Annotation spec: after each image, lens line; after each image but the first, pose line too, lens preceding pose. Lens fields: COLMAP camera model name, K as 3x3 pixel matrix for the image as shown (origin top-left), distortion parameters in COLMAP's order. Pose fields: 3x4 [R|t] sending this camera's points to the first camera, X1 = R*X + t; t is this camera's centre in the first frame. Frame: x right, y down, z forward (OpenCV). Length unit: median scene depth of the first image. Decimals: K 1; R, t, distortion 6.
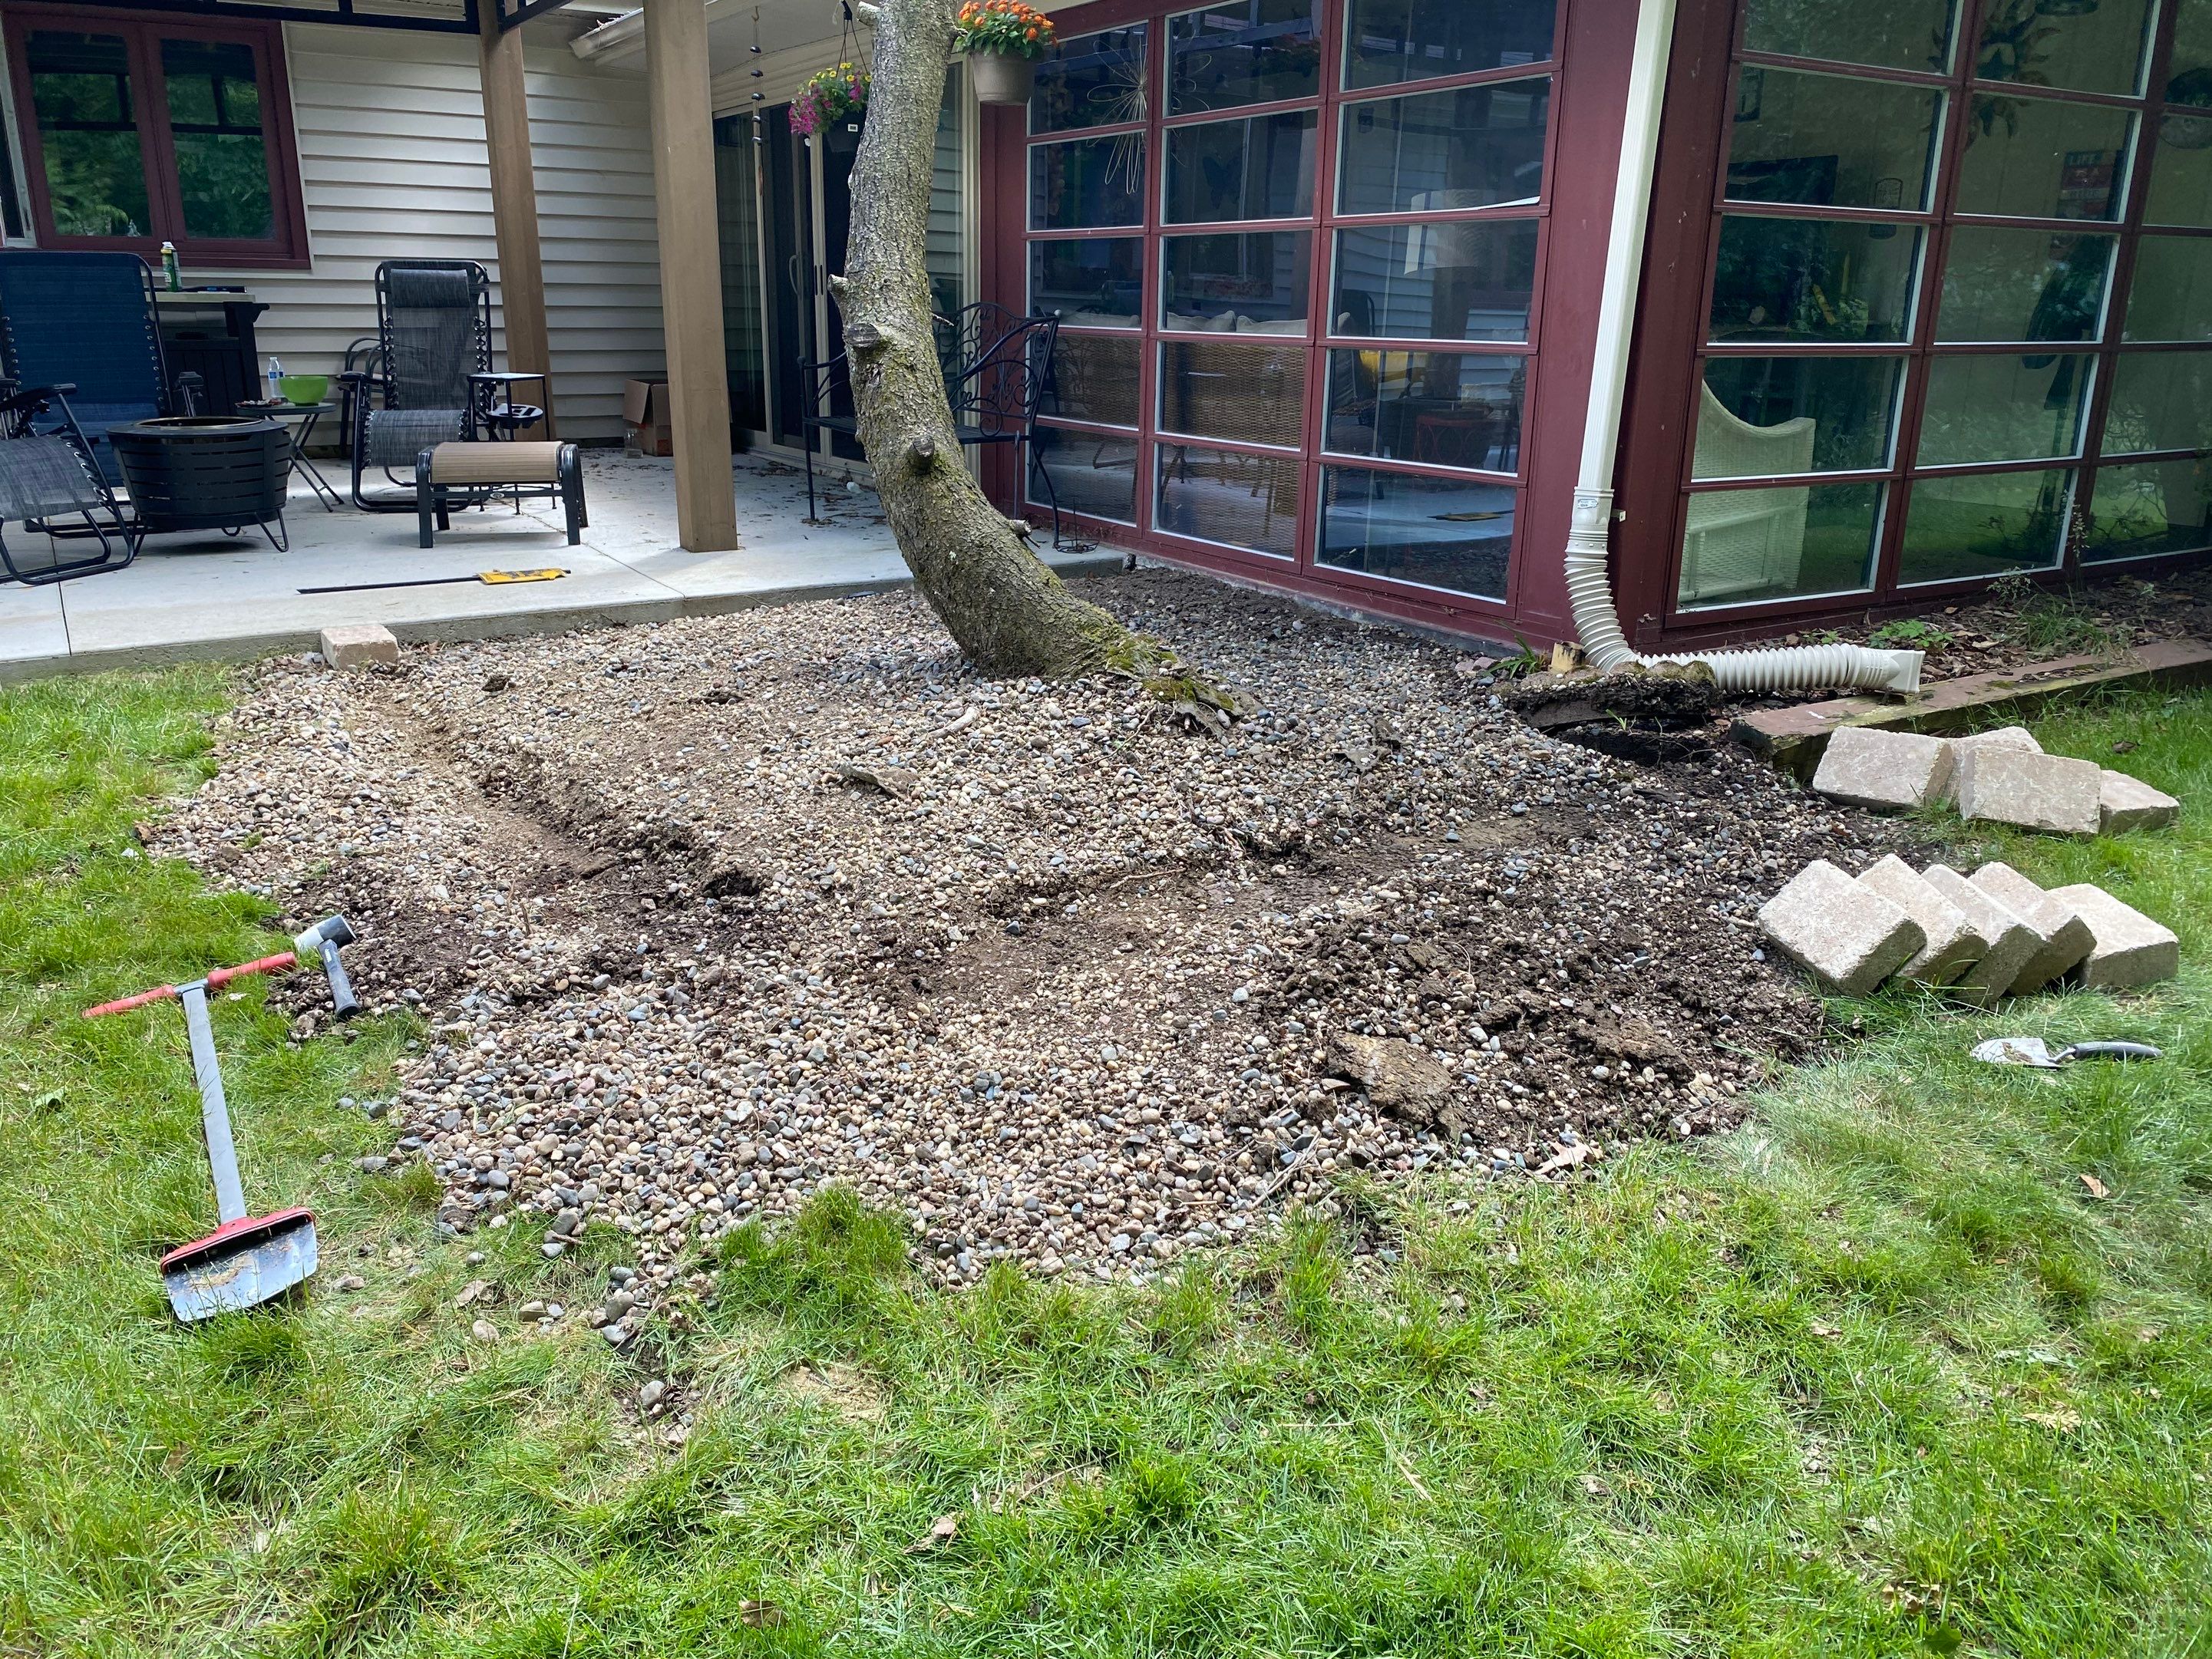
lens RADIAL K [[1790.1, 0, 1106.0], [0, 1790.1, 829.5], [0, 0, 1]] dist [0.032973, -0.092374]
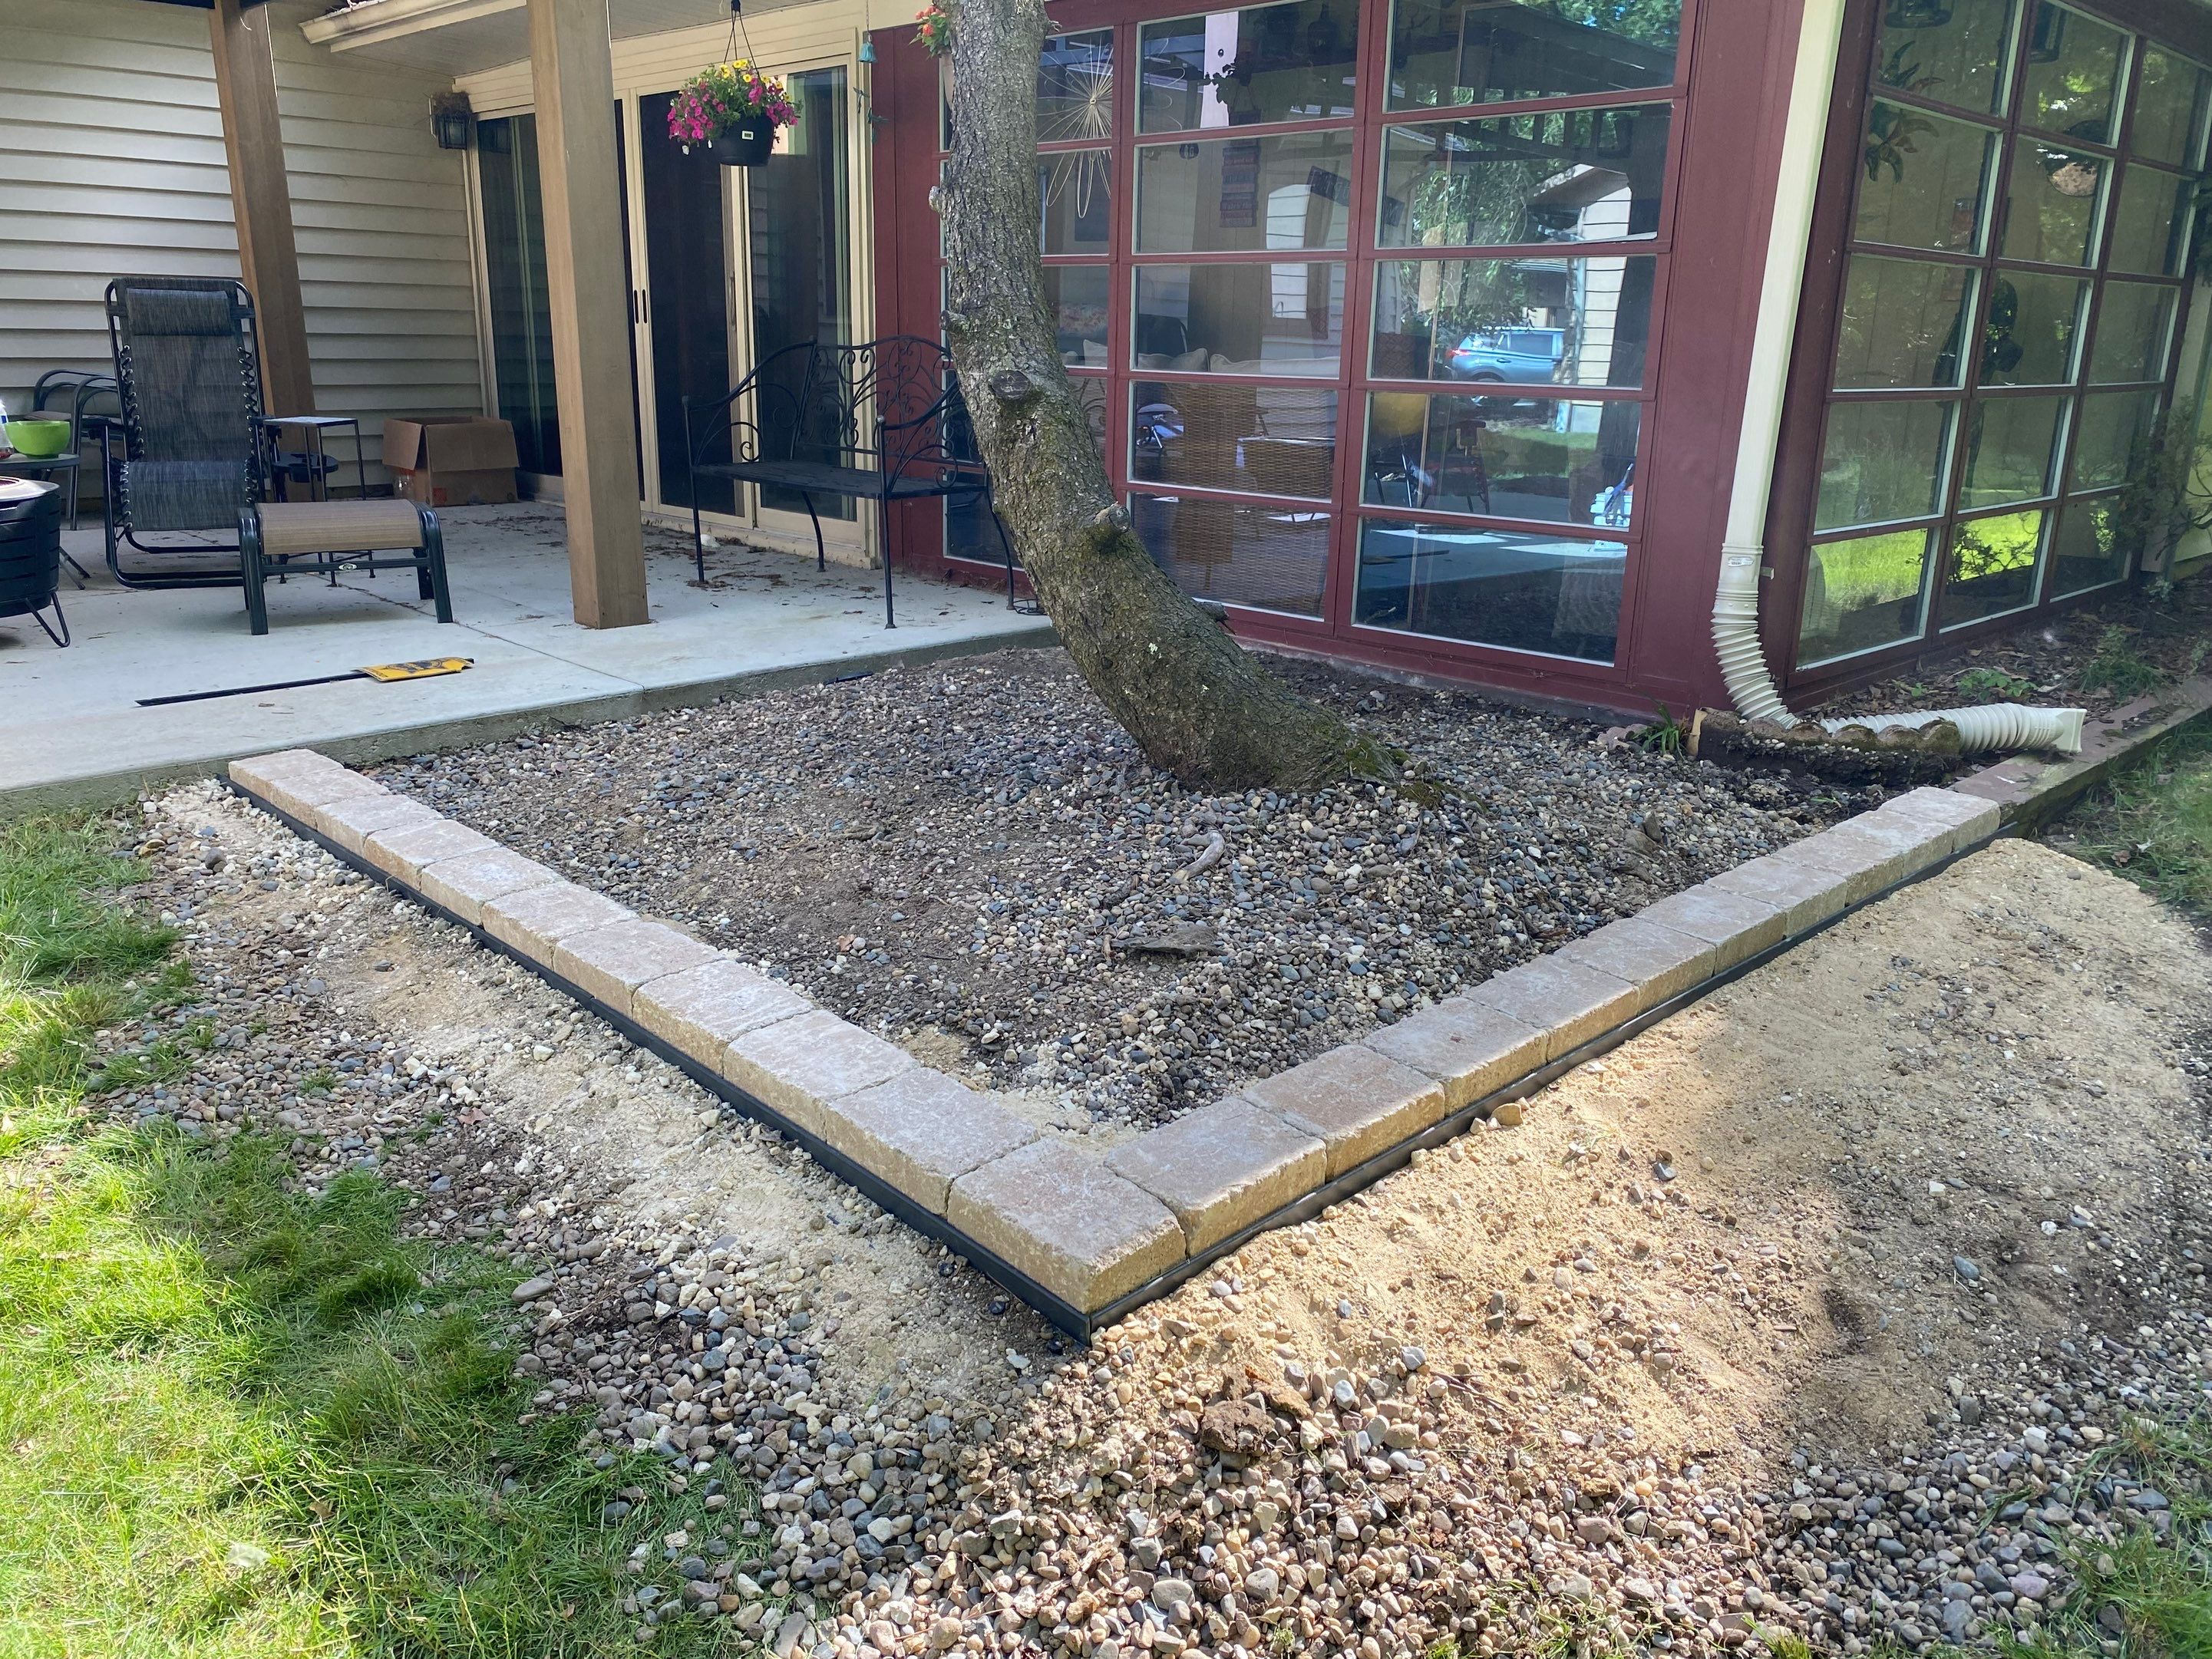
lens RADIAL K [[1733.0, 0, 1106.0], [0, 1733.0, 829.5], [0, 0, 1]] dist [-0.007567, -0.006906]
pose [[0.967275, -0.061872, 0.246072, -0.207383], [0.062232, 0.998042, 0.006320, -0.050644], [-0.245981, 0.009200, 0.969231, 0.152448]]
